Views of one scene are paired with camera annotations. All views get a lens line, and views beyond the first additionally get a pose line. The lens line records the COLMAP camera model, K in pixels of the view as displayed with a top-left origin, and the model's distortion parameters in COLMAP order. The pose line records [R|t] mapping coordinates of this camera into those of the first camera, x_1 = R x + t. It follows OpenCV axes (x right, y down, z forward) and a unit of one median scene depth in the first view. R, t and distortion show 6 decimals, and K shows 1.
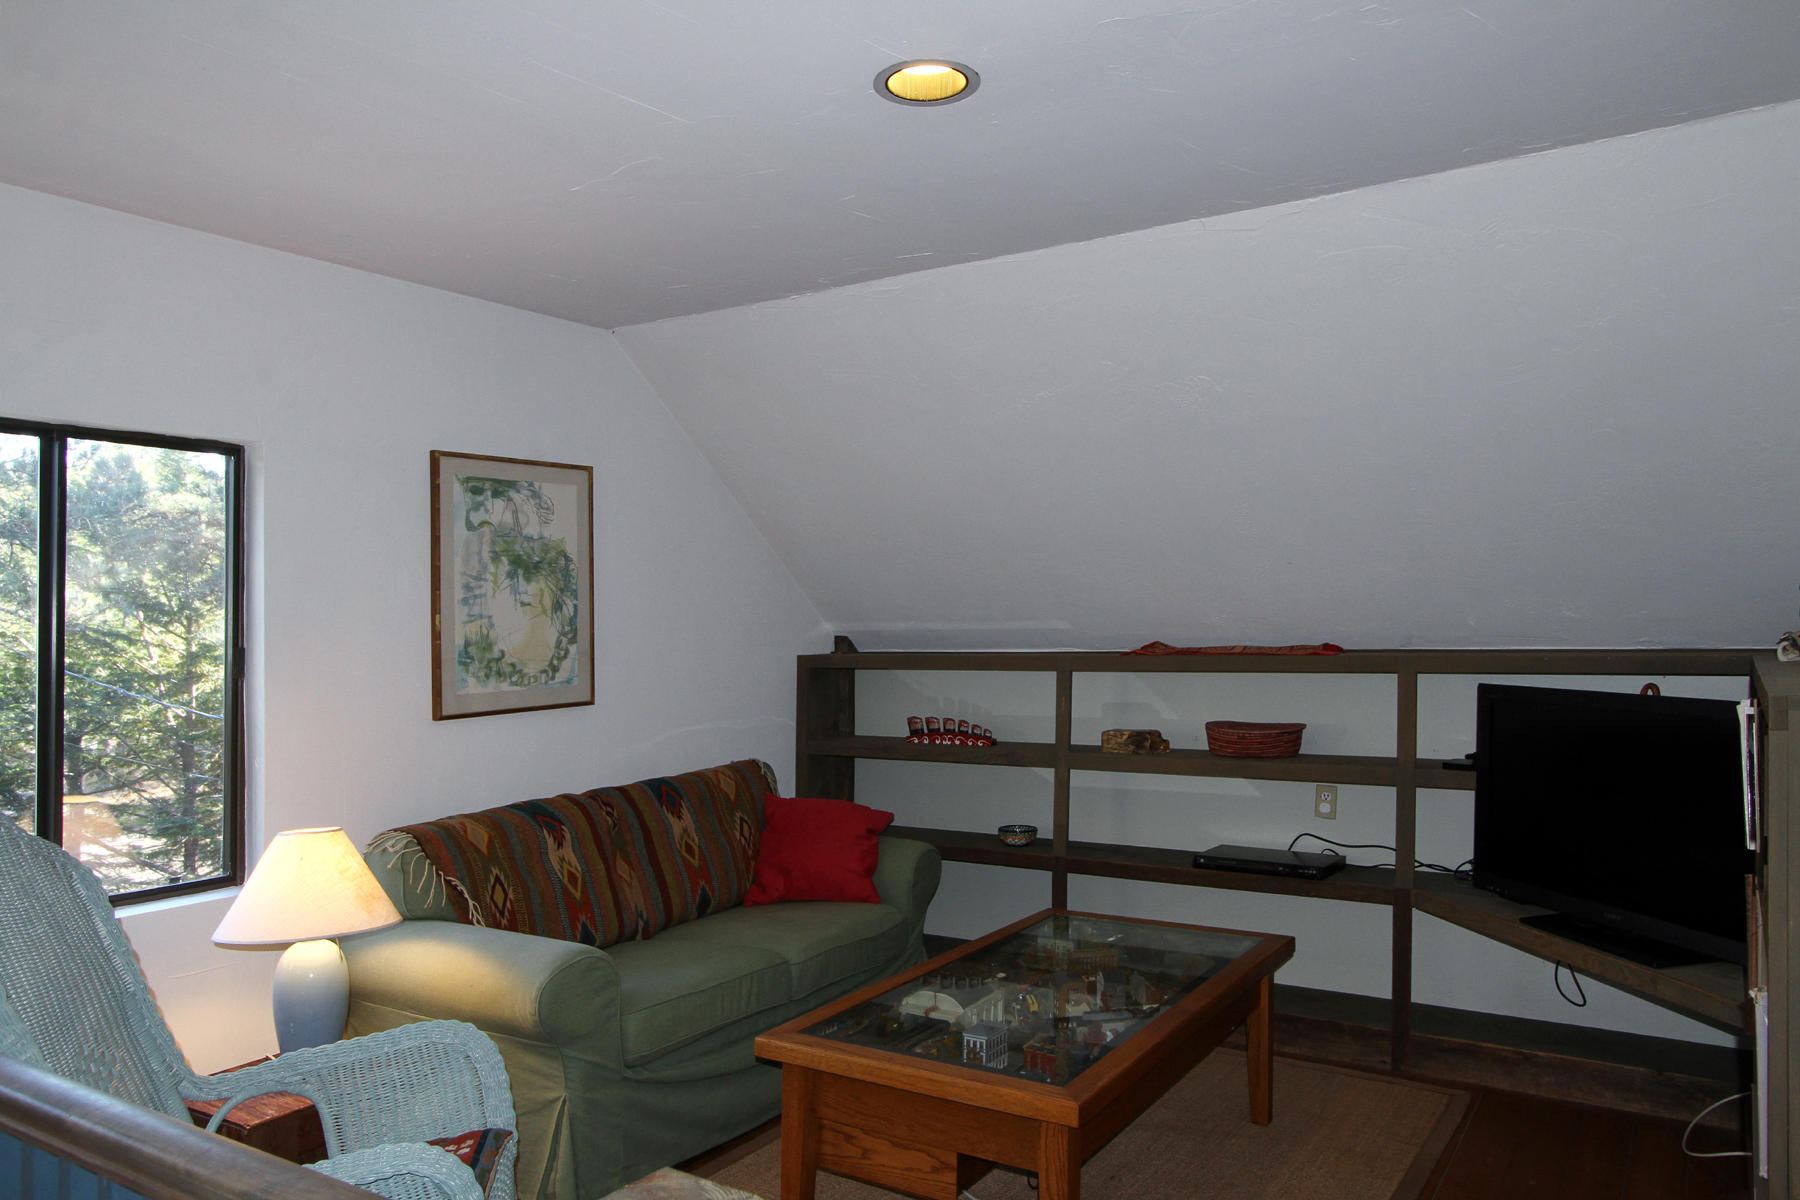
lens RADIAL K [[1260.8, 0, 908.1], [0, 1260.8, 592.9], [0, 0, 1]] dist [-0.000875, -0.000836]
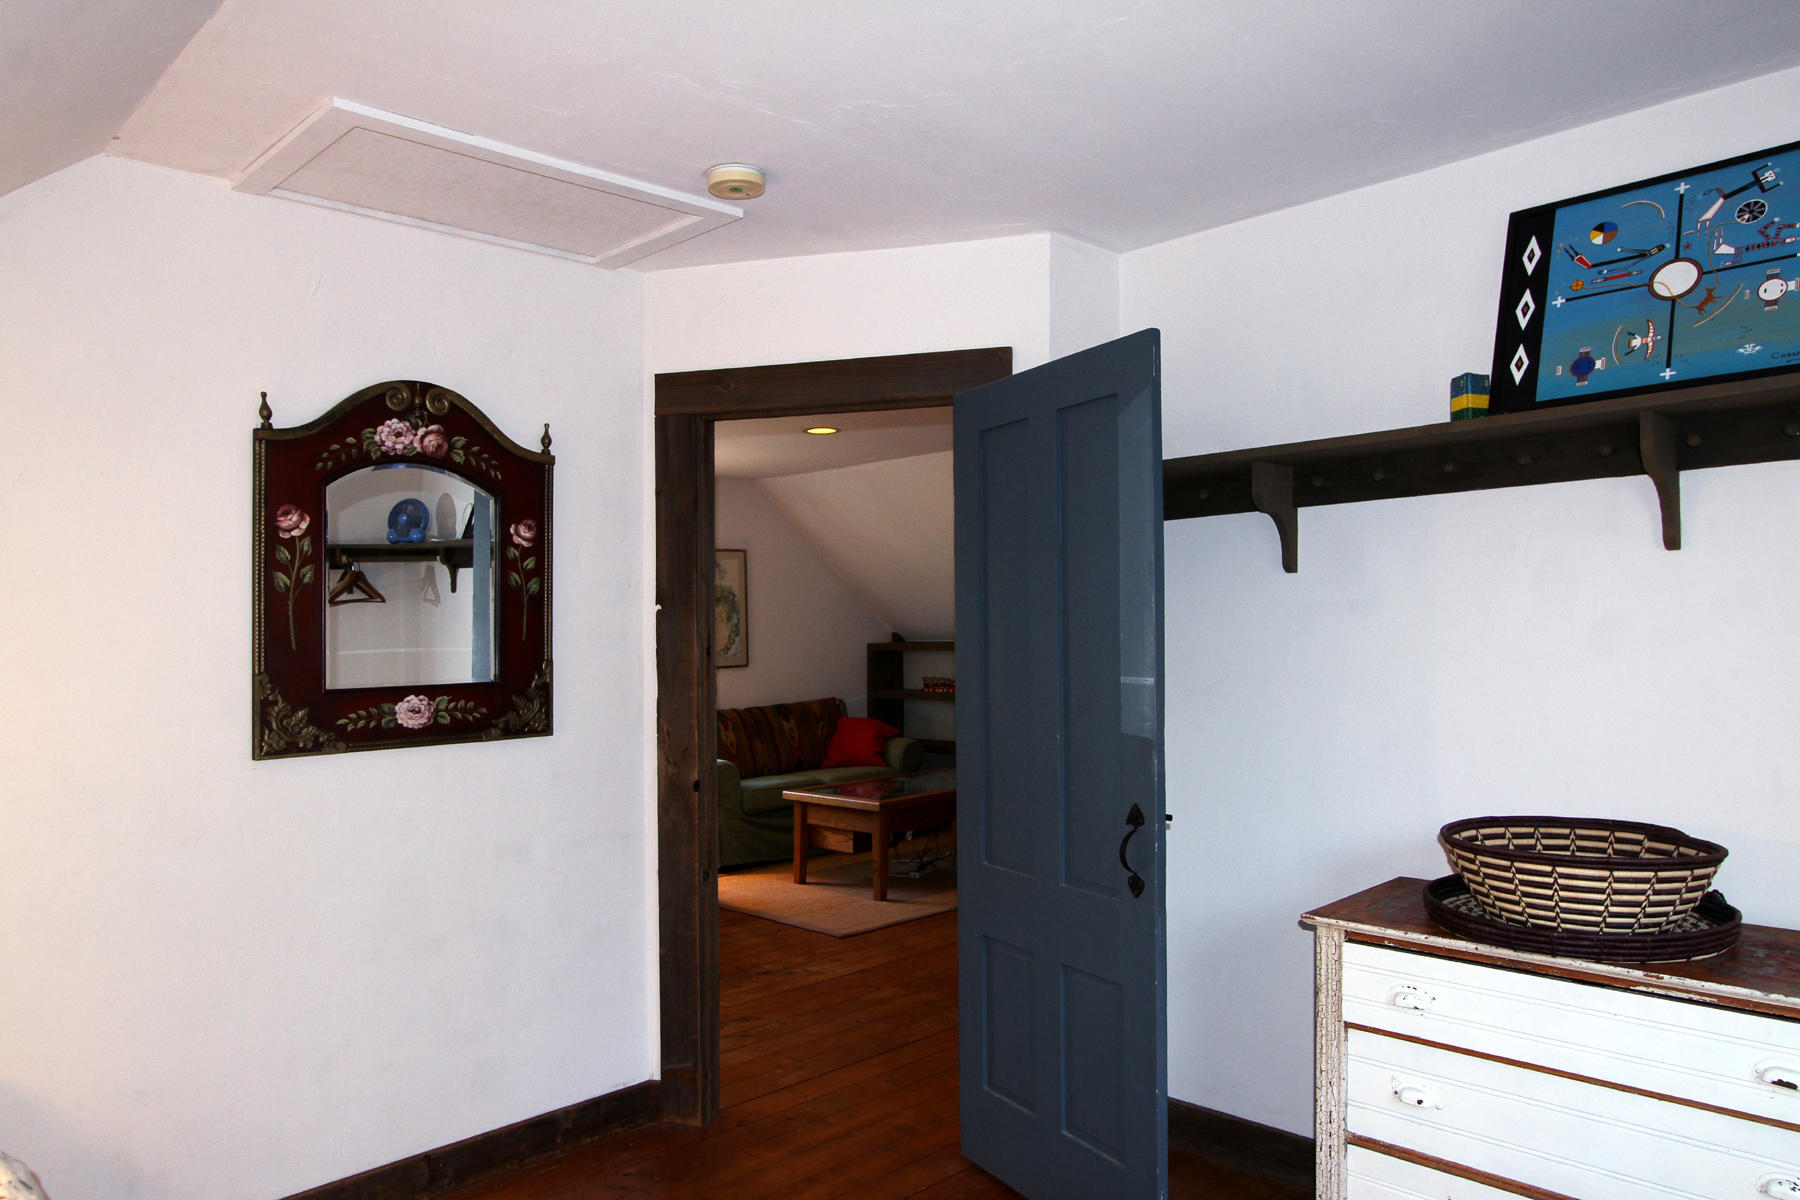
lens RADIAL K [[1260.8, 0, 896.9], [0, 1260.8, 607.4], [0, 0, 1]] dist [-0.000875, -0.000836]
pose [[0.975219, -0.005887, -0.221161, 0.438351], [0.008971, 0.999876, 0.012944, -0.031264], [0.221058, -0.014607, 0.975151, -0.936461]]
